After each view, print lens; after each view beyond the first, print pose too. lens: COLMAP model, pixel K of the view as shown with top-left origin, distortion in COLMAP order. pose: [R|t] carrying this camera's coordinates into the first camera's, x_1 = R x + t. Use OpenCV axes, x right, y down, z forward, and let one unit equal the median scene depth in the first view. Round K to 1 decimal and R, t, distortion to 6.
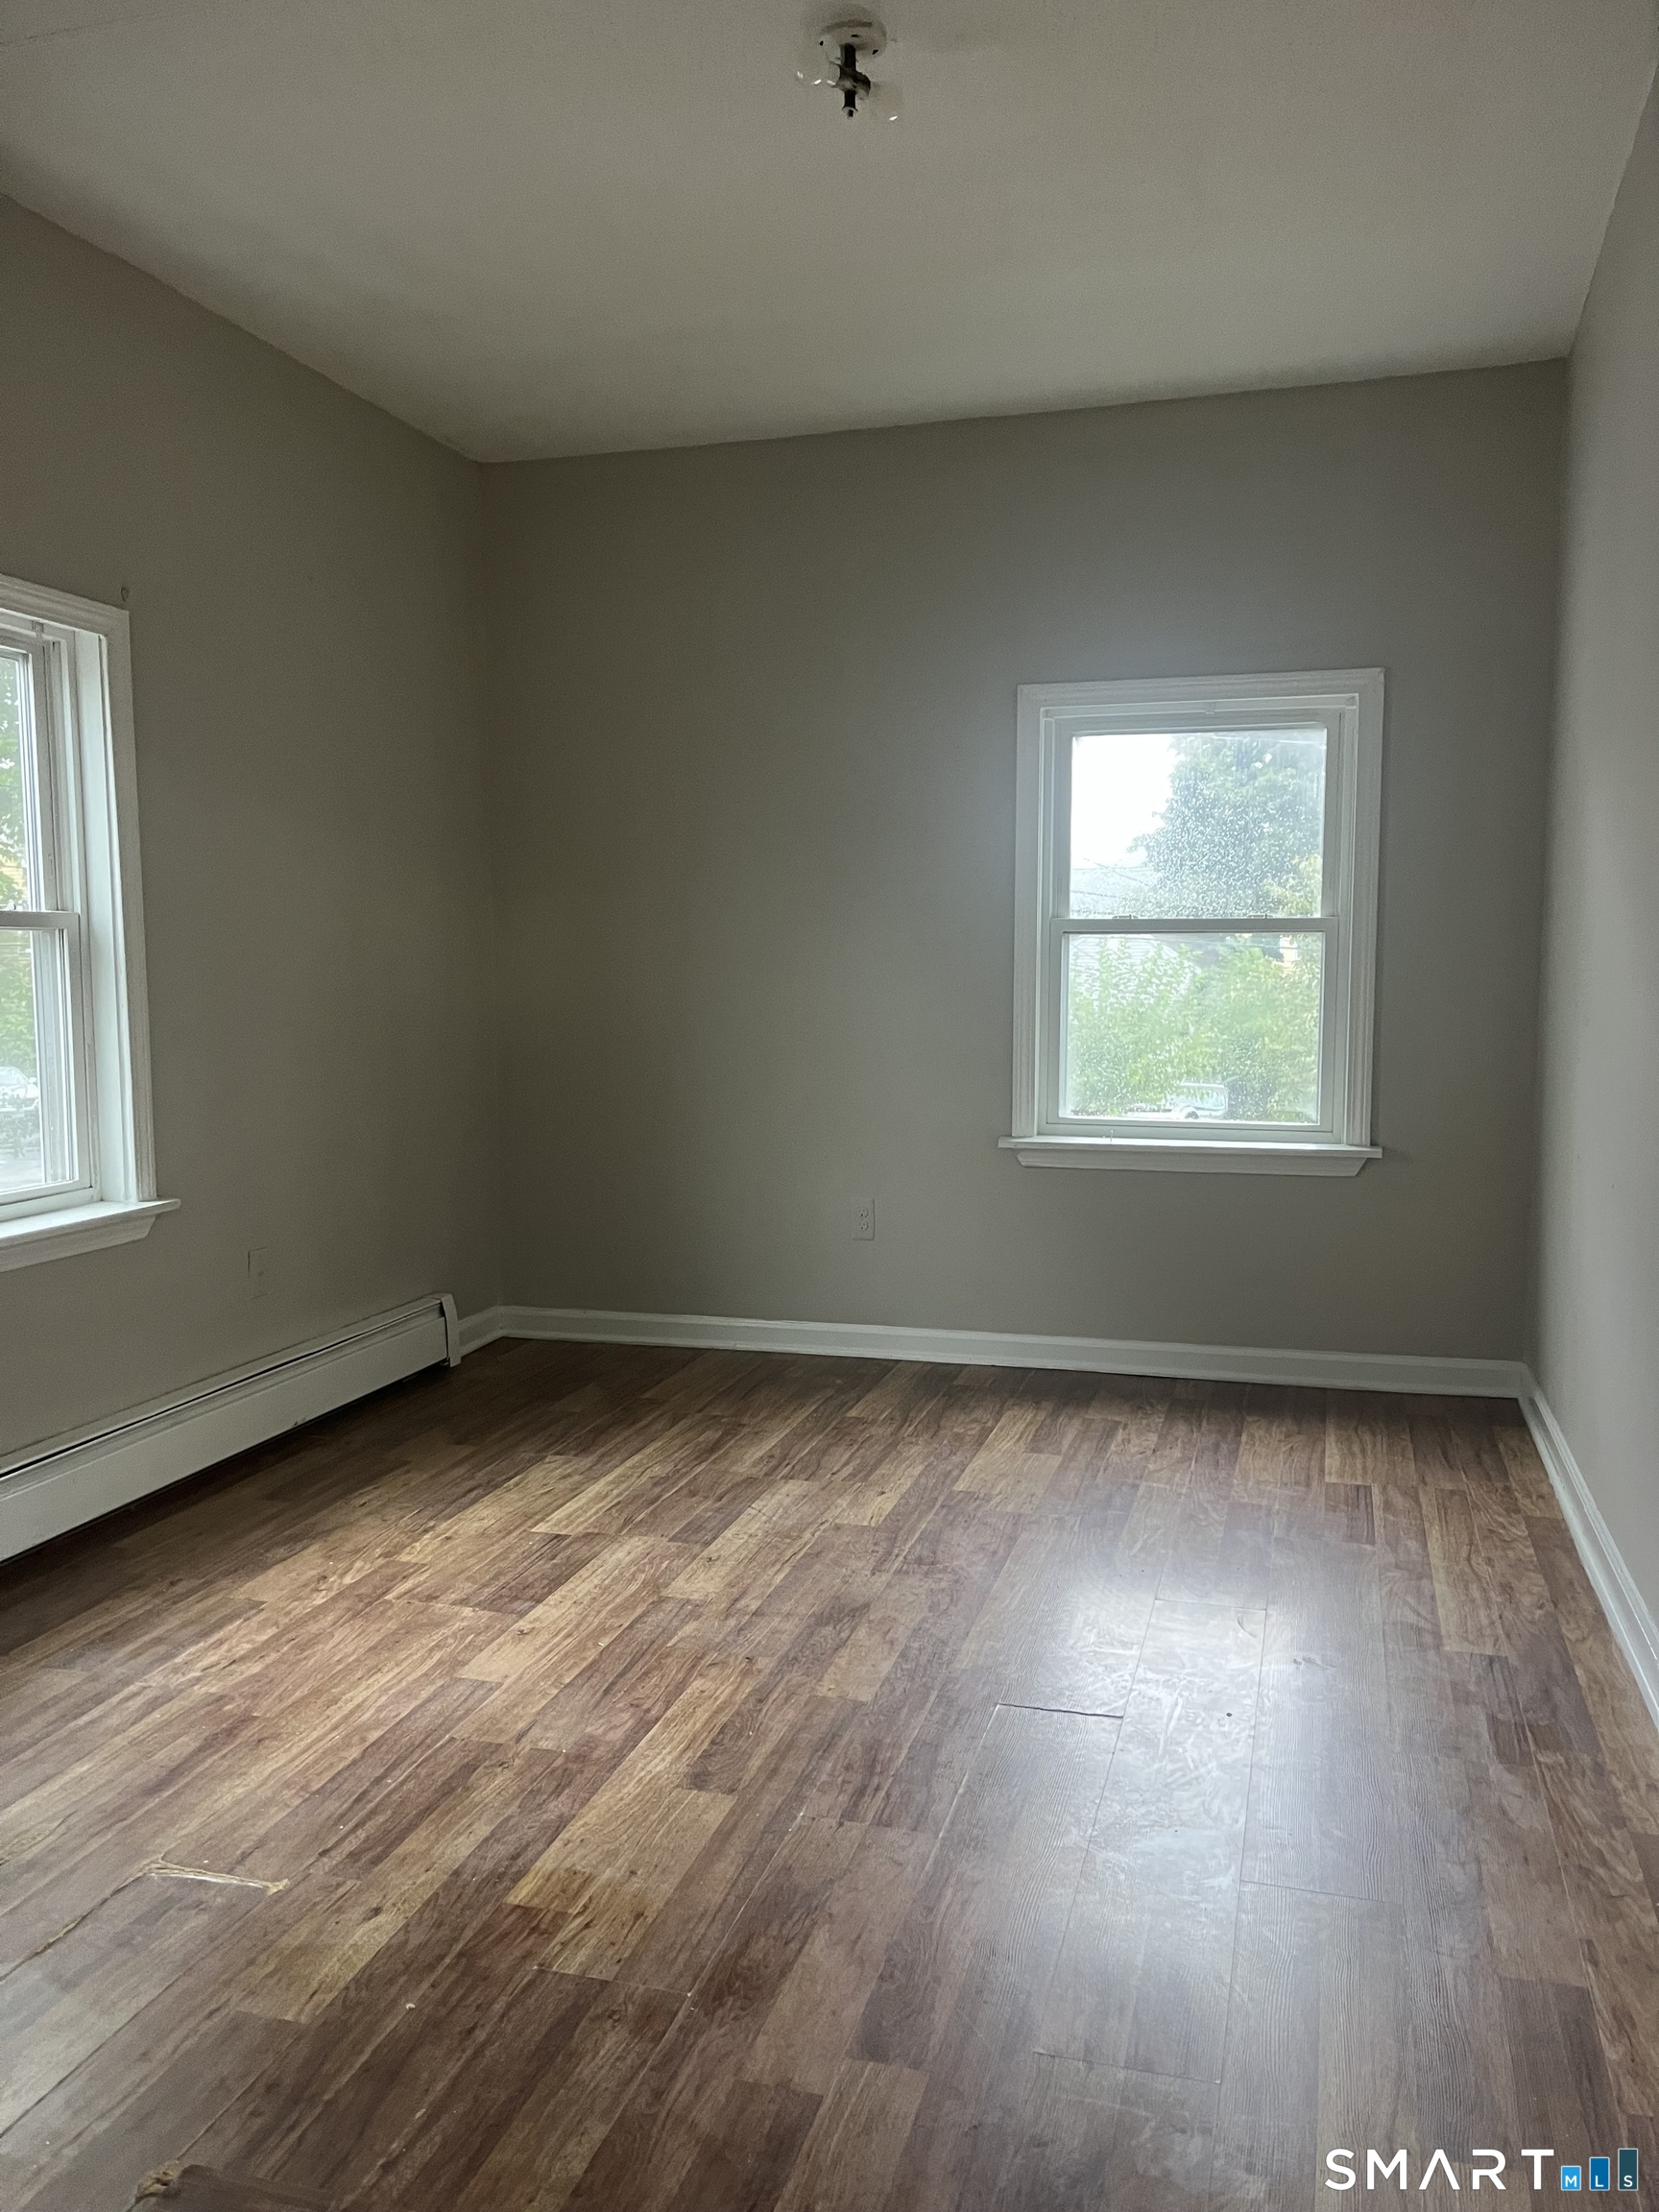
lens RADIAL K [[1672.2, 0, 831.4], [0, 1672.2, 1111.7], [0, 0, 1]] dist [-0.002878, -0.014352]
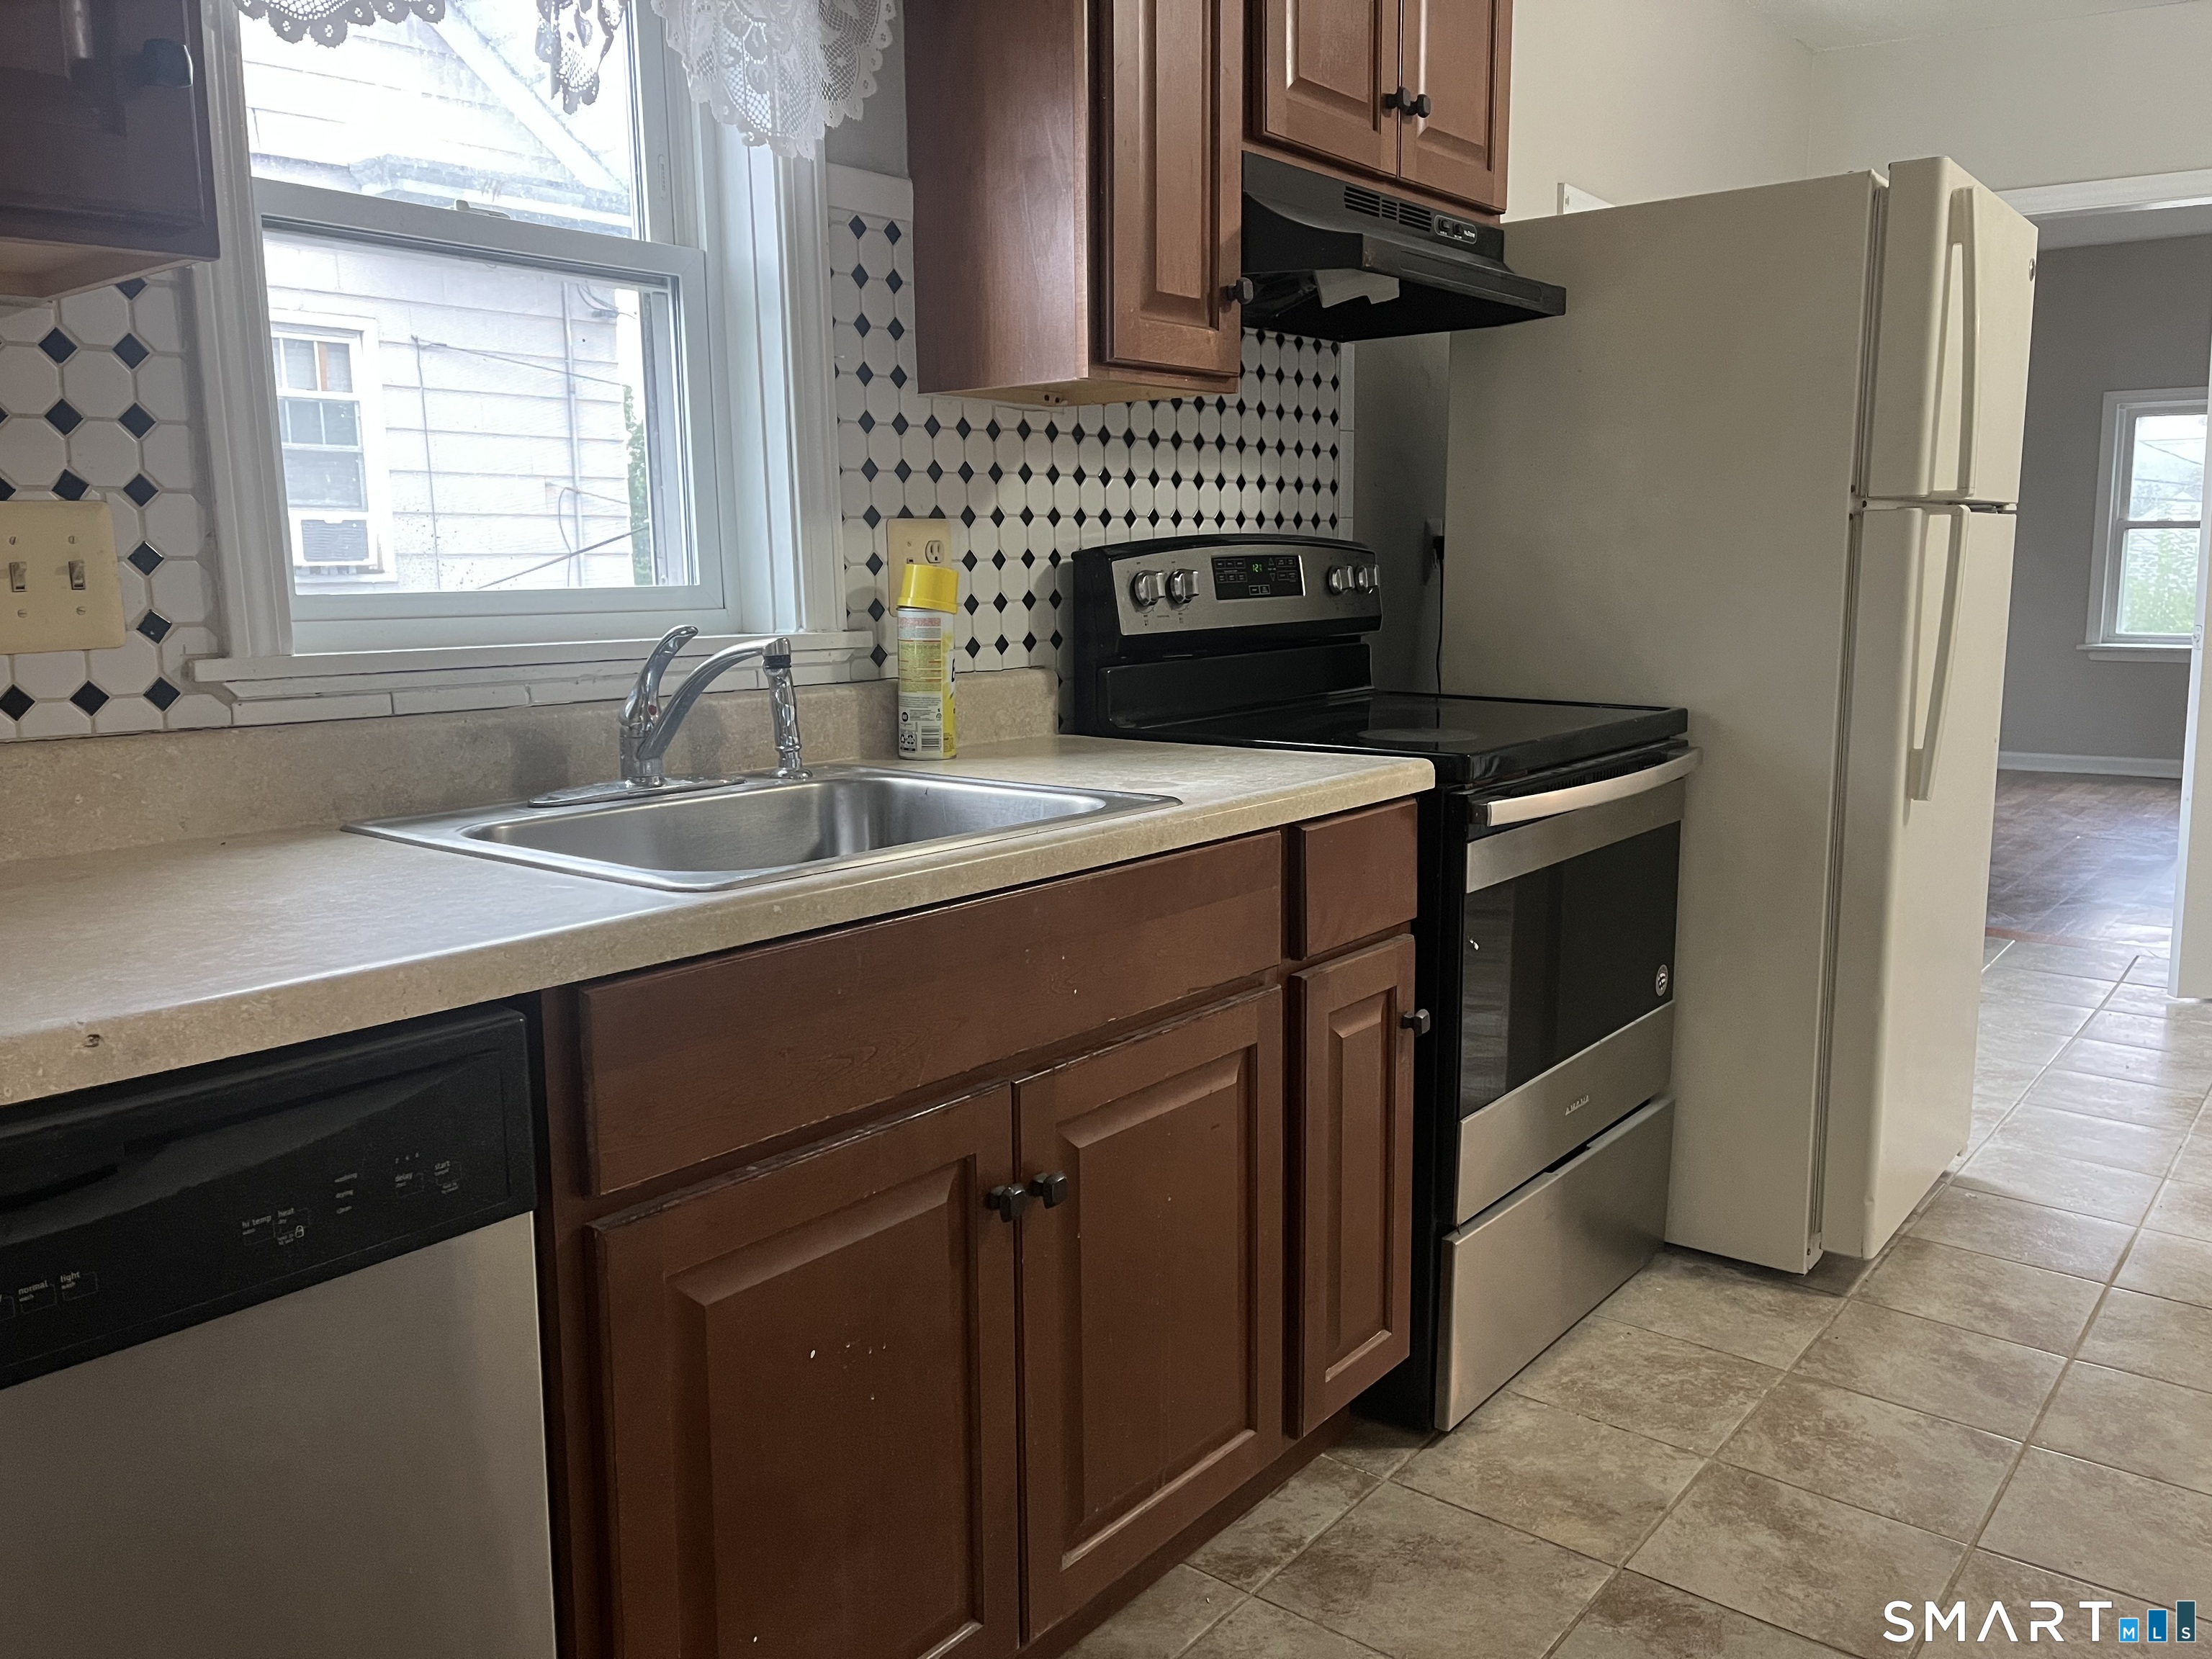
lens RADIAL K [[1672.2, 0, 1103.5], [0, 1672.2, 824.7], [0, 0, 1]] dist [-0.002878, -0.014352]
pose [[0.919571, 0.047661, -0.390022, -0.154107], [-0.020733, 0.997119, 0.072964, 0.100266], [0.392376, -0.059009, 0.917910, -1.072567]]
